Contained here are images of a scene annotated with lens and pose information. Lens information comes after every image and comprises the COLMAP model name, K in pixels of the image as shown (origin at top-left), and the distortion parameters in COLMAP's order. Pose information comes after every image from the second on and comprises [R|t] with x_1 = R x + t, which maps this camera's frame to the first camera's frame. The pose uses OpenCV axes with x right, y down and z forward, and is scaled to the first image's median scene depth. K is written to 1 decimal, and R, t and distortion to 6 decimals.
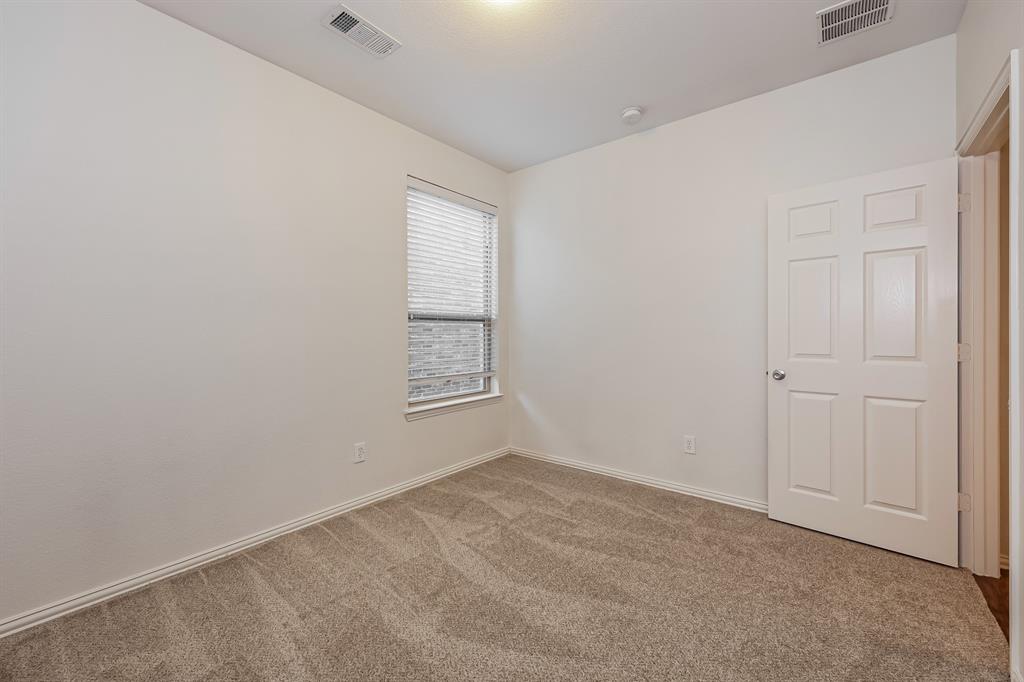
lens RADIAL K [[409.5, 0, 510.1], [0, 409.5, 338.1], [0, 0, 1]] dist [0.003997, 0.000407]
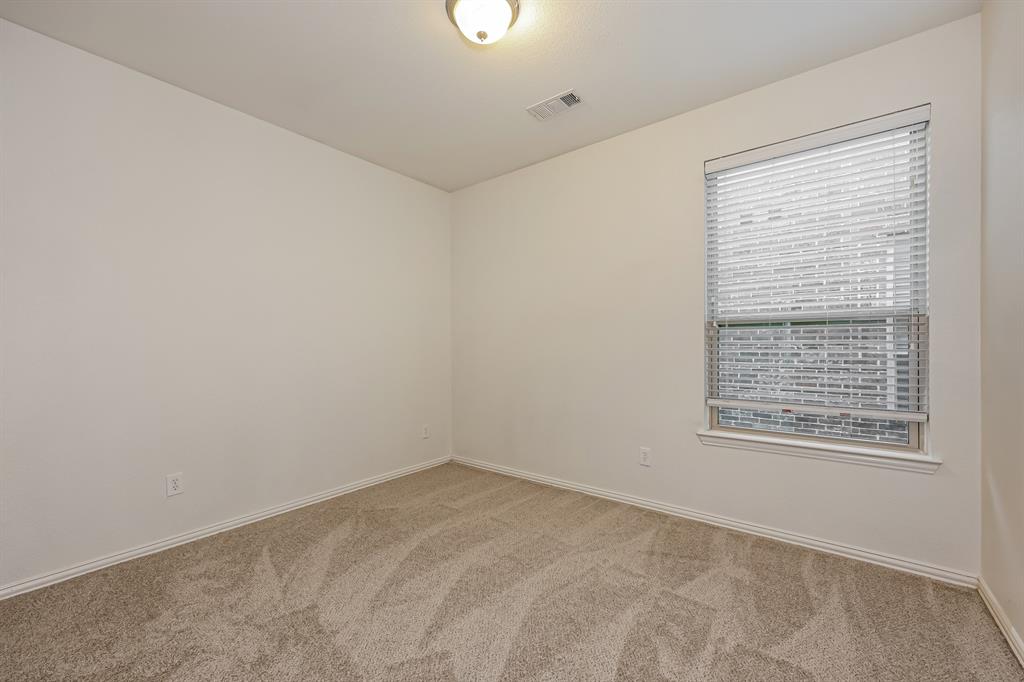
lens RADIAL K [[409.5, 0, 510.2], [0, 409.5, 343.7], [0, 0, 1]] dist [0.003997, 0.000407]
pose [[0.013572, -0.000961, -0.999907, 0.696211], [-0.003481, 0.999993, -0.001008, -0.009176], [0.999902, 0.003494, 0.013569, 0.645495]]
